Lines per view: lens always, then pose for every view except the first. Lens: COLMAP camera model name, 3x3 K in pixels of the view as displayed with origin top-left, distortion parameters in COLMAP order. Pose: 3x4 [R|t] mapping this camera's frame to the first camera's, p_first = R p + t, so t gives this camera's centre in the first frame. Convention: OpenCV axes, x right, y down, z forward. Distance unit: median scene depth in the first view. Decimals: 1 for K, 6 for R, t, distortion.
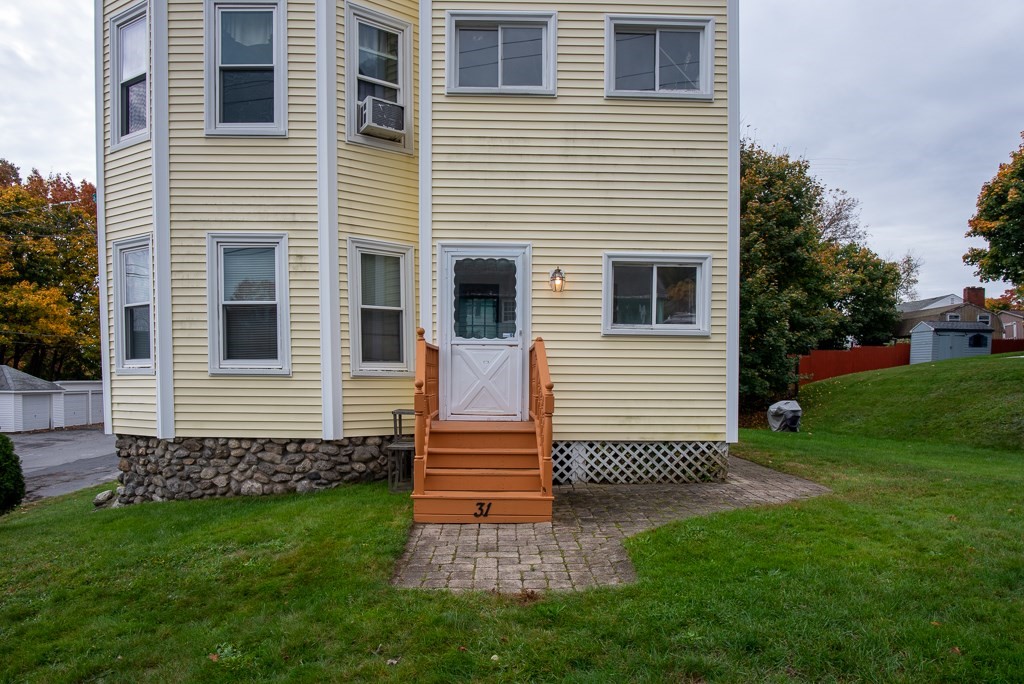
lens RADIAL K [[757.0, 0, 512.0], [0, 757.0, 342.0], [0, 0, 1]] dist [-0.010342, -0.003268]
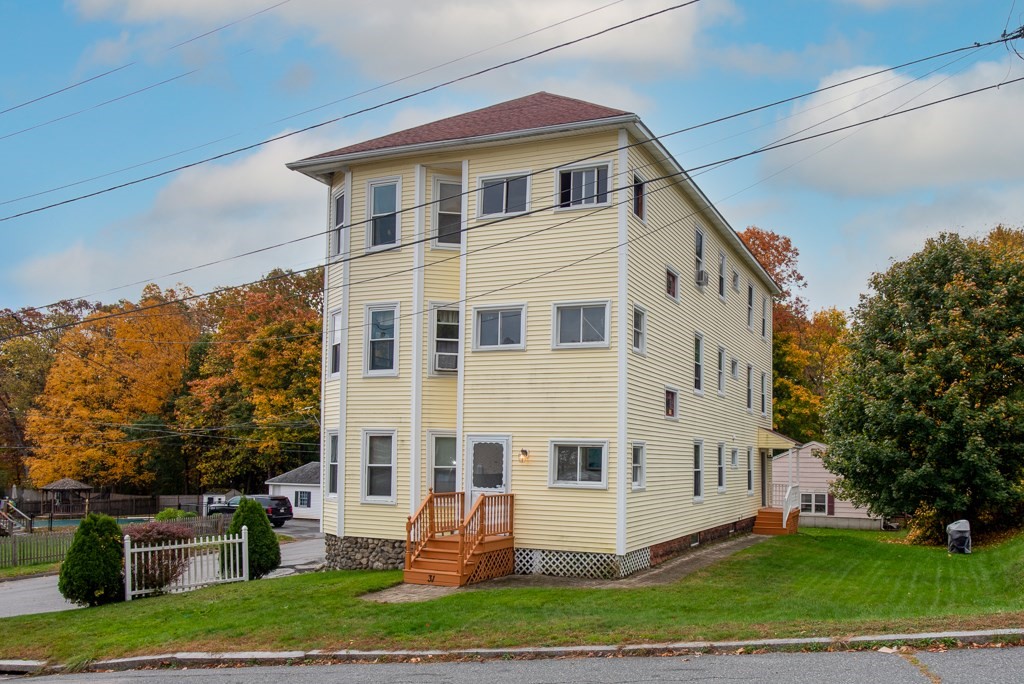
lens RADIAL K [[757.0, 0, 512.0], [0, 757.0, 342.0], [0, 0, 1]] dist [-0.010342, -0.003268]
pose [[0.916063, -0.055505, -0.397174, 0.745694], [0.004836, 0.991832, -0.127456, -0.118118], [0.401004, 0.114838, 0.908850, -0.642091]]
